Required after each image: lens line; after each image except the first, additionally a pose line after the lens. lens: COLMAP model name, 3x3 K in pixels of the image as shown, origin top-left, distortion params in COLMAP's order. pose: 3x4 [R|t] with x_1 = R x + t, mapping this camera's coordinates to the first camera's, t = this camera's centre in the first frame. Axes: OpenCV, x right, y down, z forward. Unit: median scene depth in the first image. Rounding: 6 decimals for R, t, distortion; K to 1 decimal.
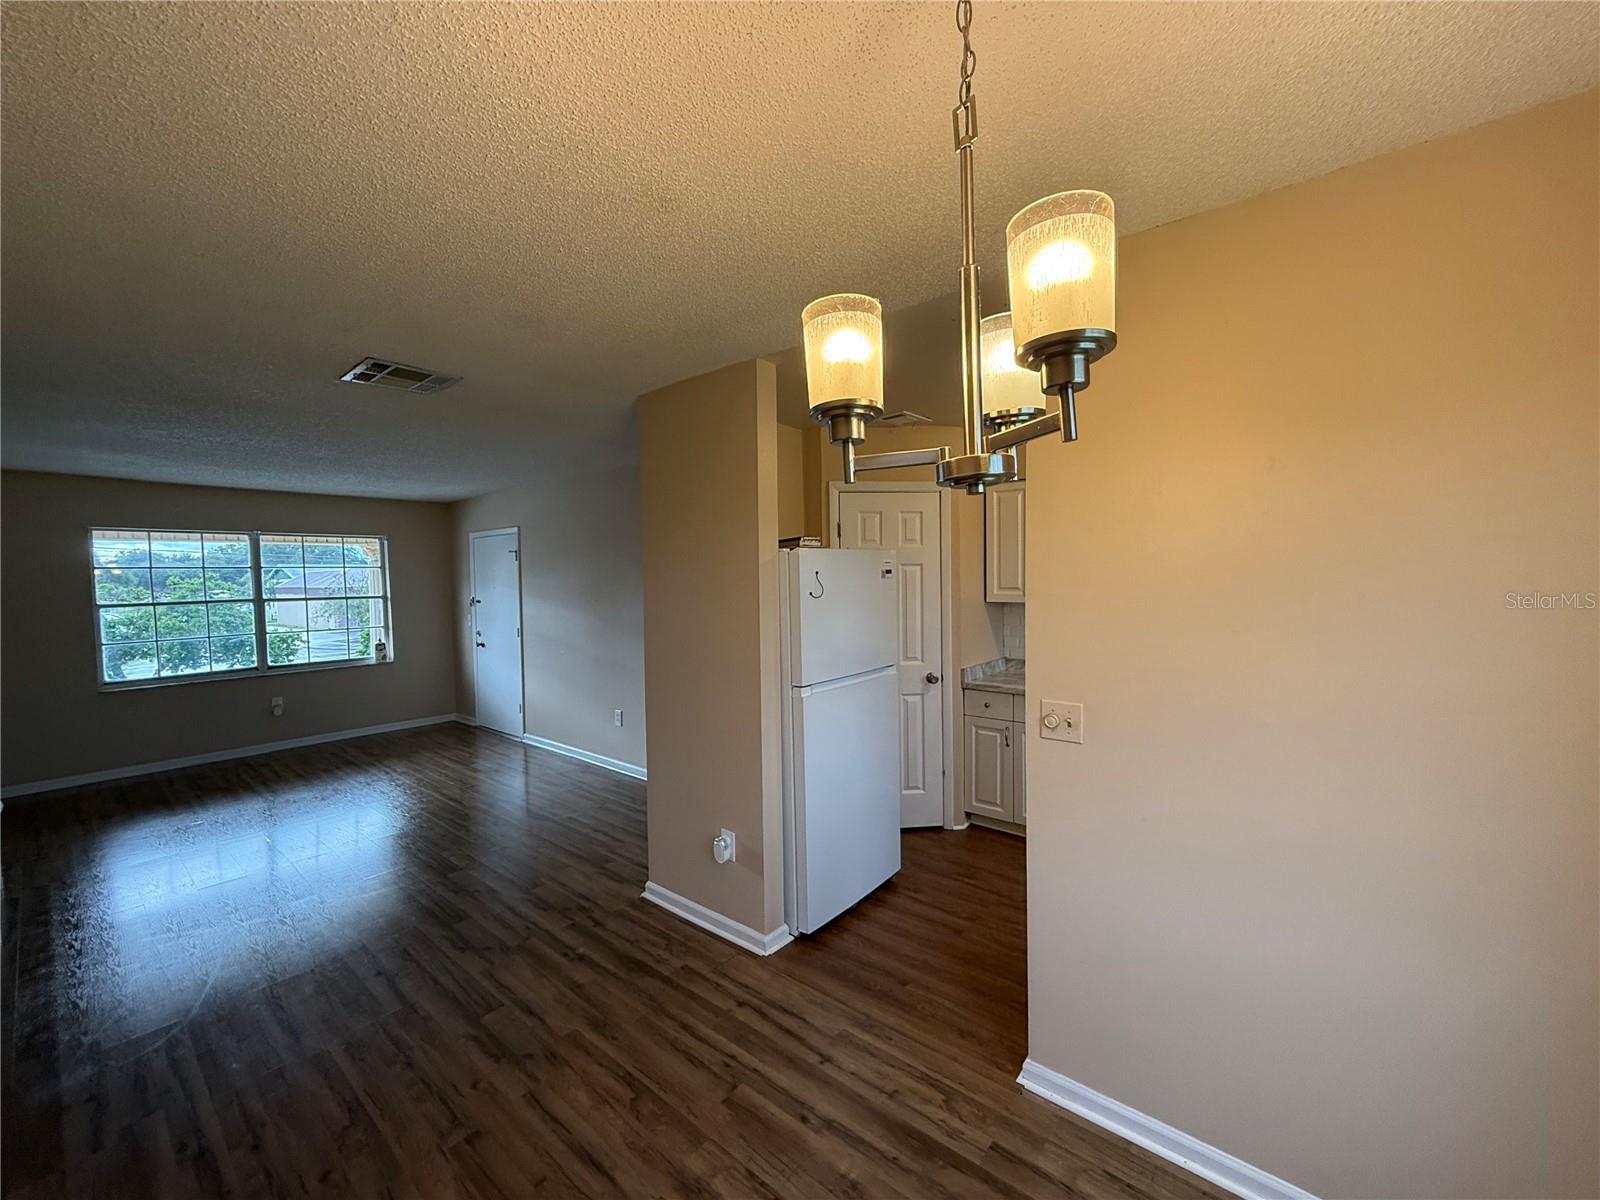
lens RADIAL K [[636.2, 0, 794.7], [0, 636.2, 596.4], [0, 0, 1]] dist [0.001342, -0.000601]
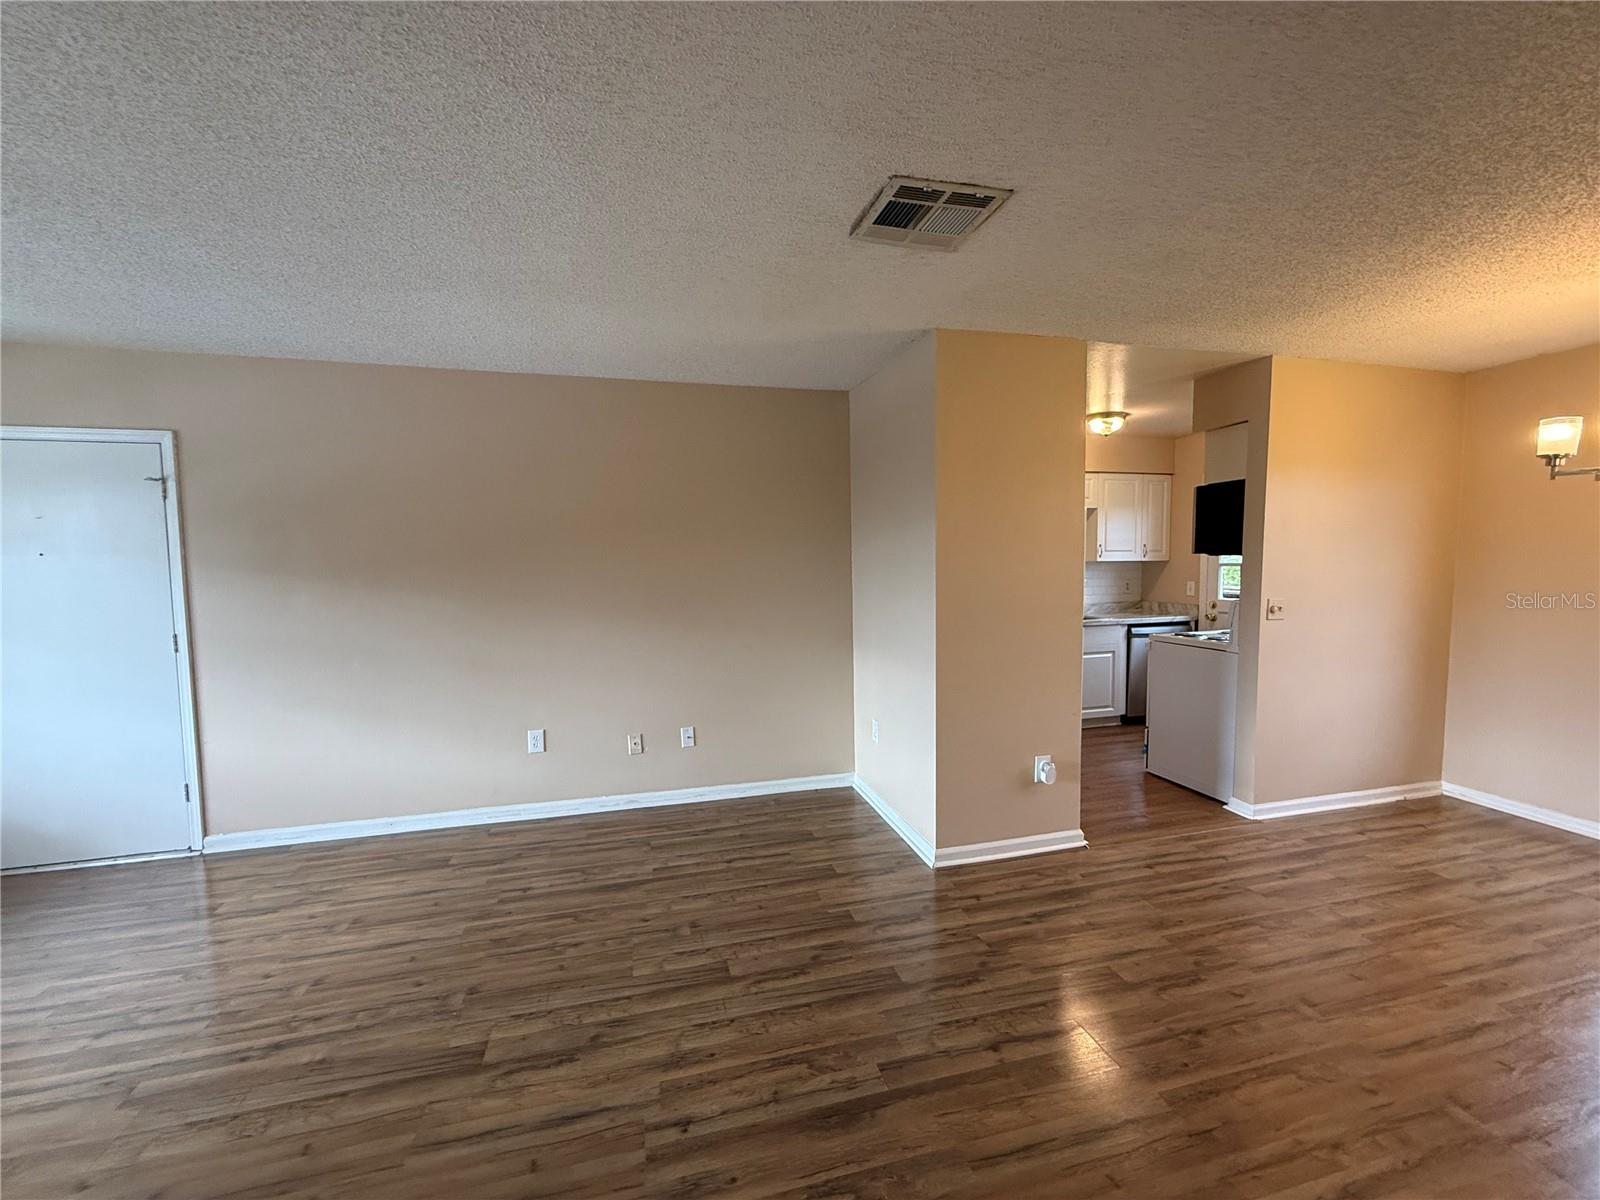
lens RADIAL K [[636.2, 0, 800.0], [0, 636.2, 600.2], [0, 0, 1]] dist [0.001342, -0.000601]
pose [[0.582828, -0.043730, 0.811418, -1.447230], [0.028004, 0.999039, 0.033726, 0.052433], [-0.812113, 0.003066, 0.583493, 0.806914]]
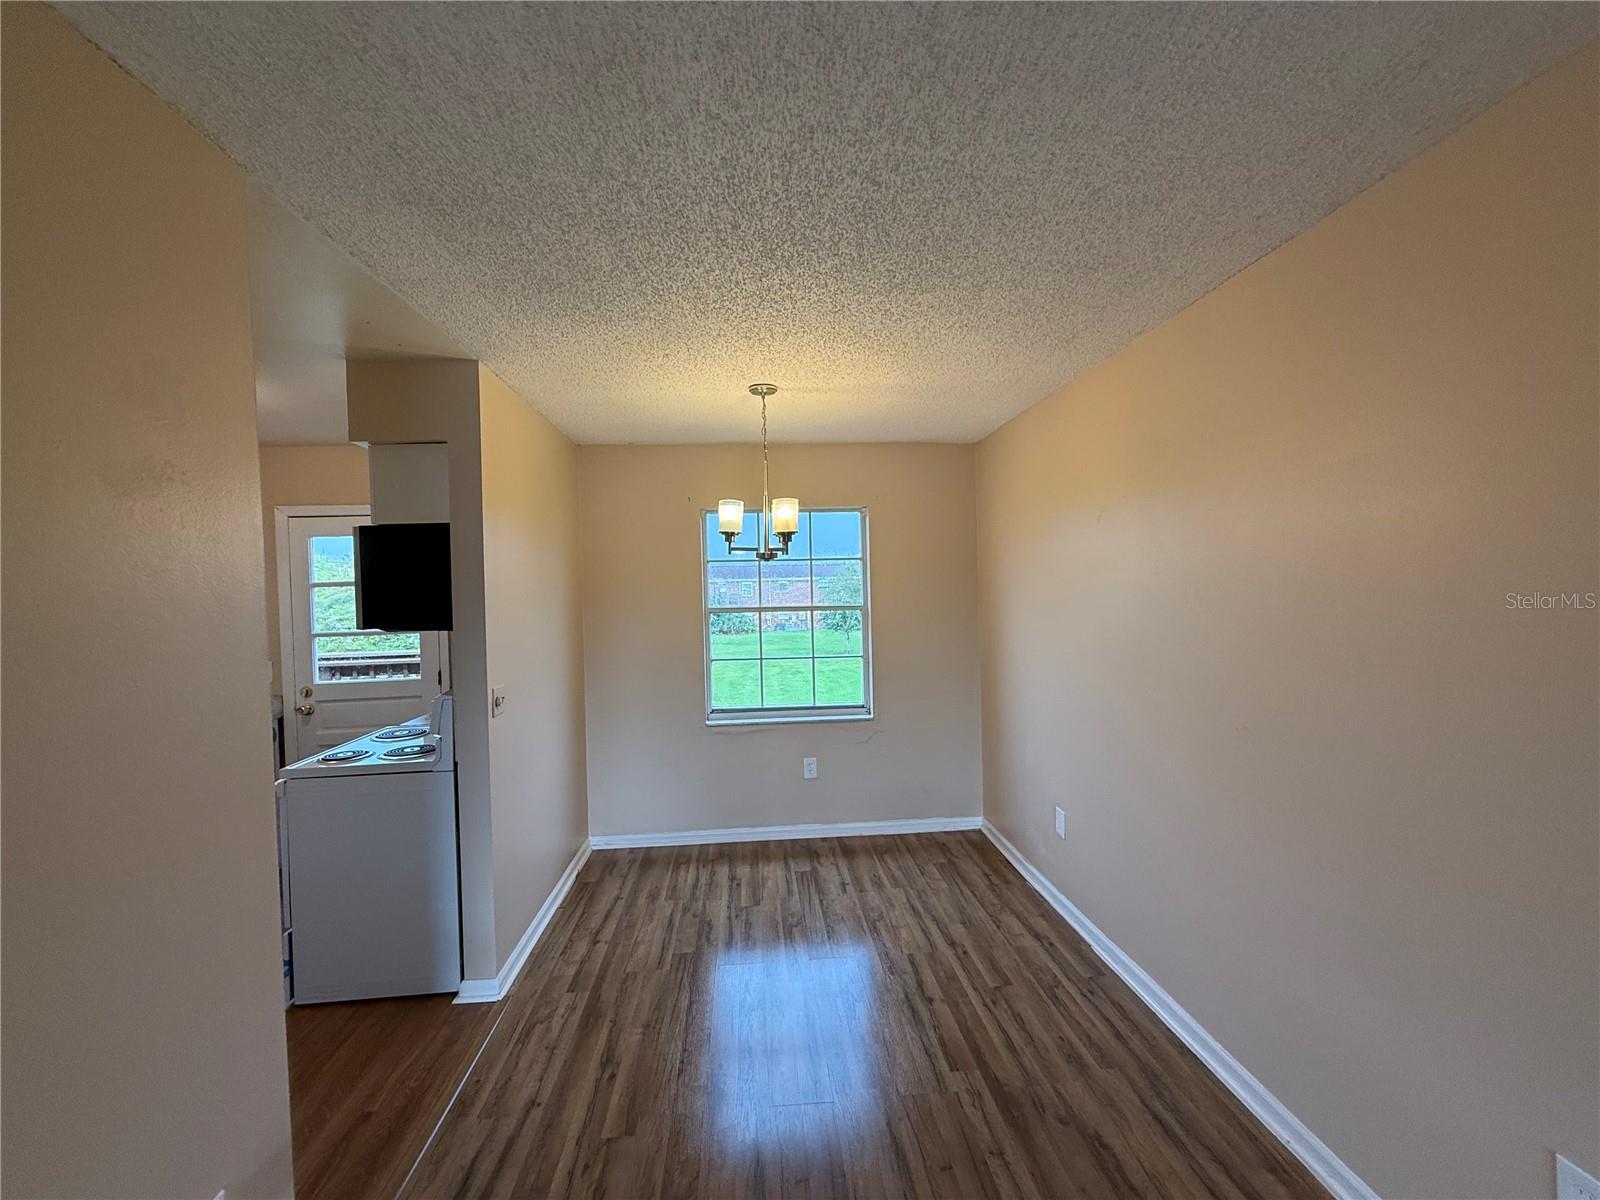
lens RADIAL K [[636.2, 0, 794.9], [0, 636.2, 599.6], [0, 0, 1]] dist [0.001342, -0.000601]
pose [[-0.697166, 0.018663, 0.716667, -0.787502], [0.059176, 0.997748, 0.031584, -0.022688], [-0.714463, 0.064429, -0.696700, 1.149315]]
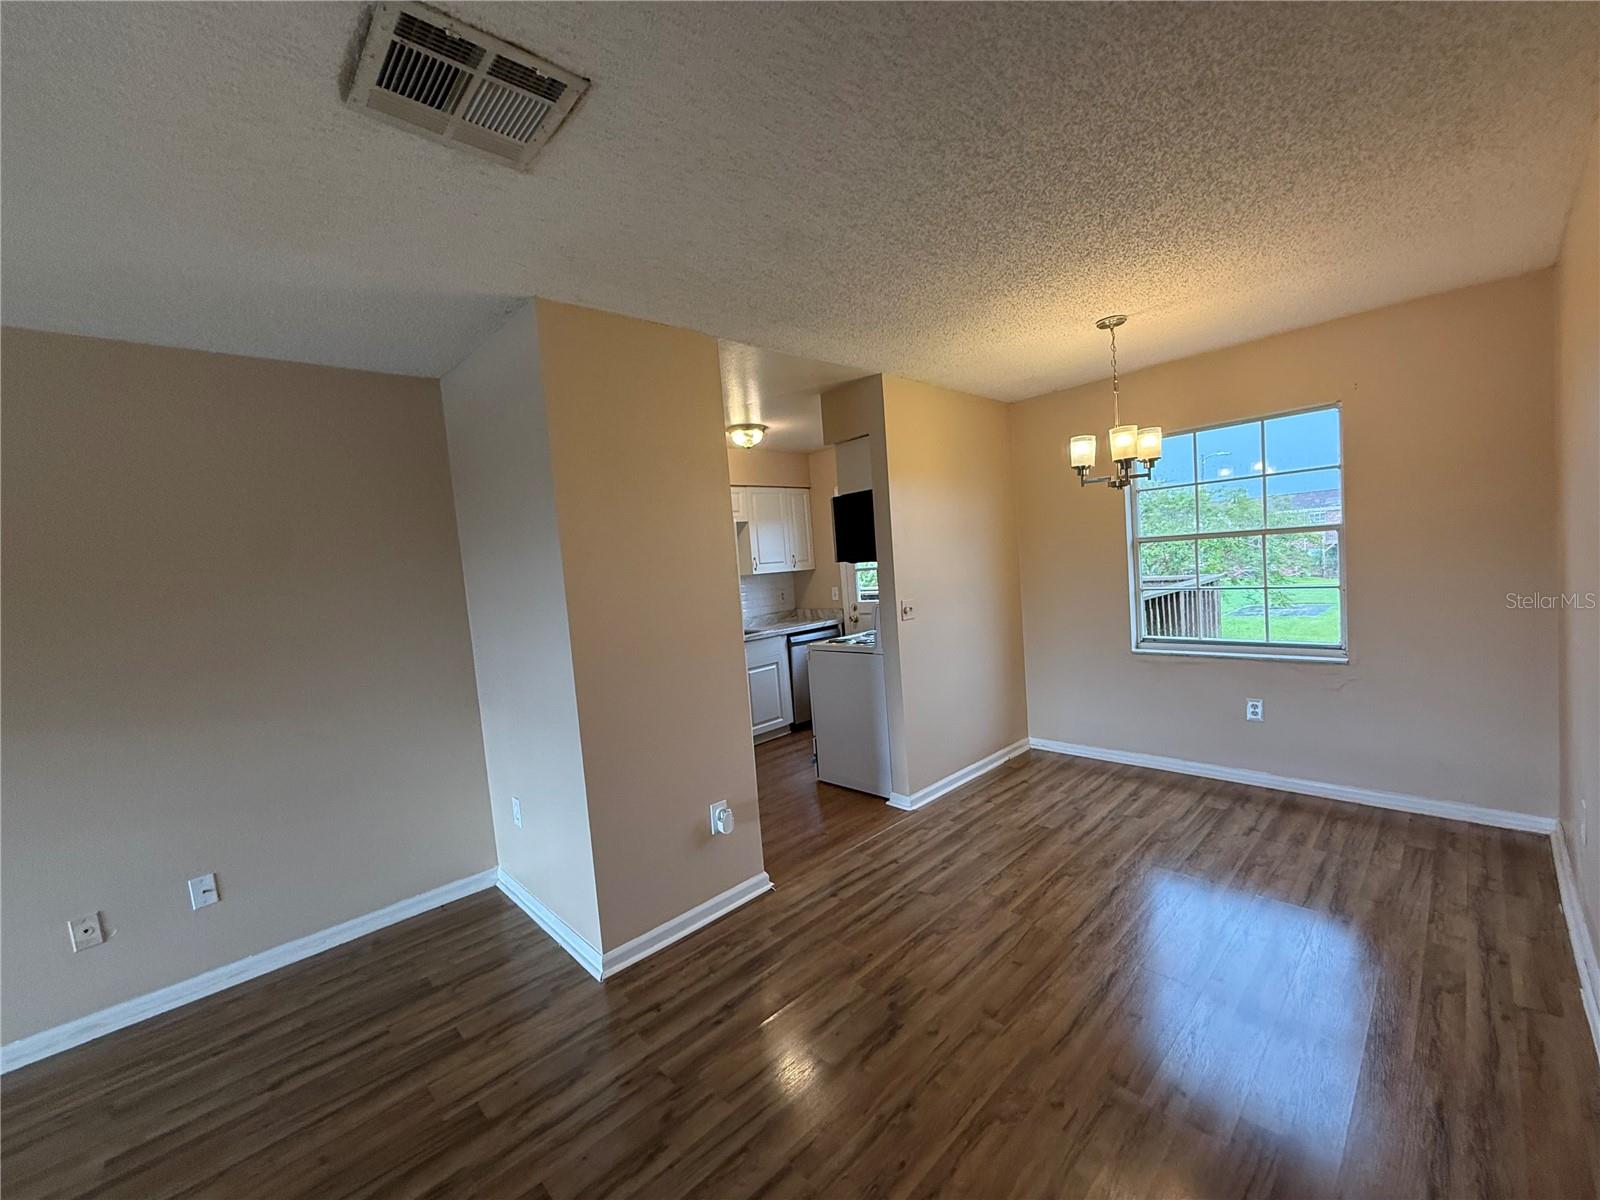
lens RADIAL K [[636.2, 0, 797.7], [0, 636.2, 599.8], [0, 0, 1]] dist [0.001342, -0.000601]
pose [[0.118799, -0.052244, 0.991543, -1.214560], [0.108948, 0.993271, 0.039282, 0.037379], [-0.986923, 0.103360, 0.123691, 0.843090]]
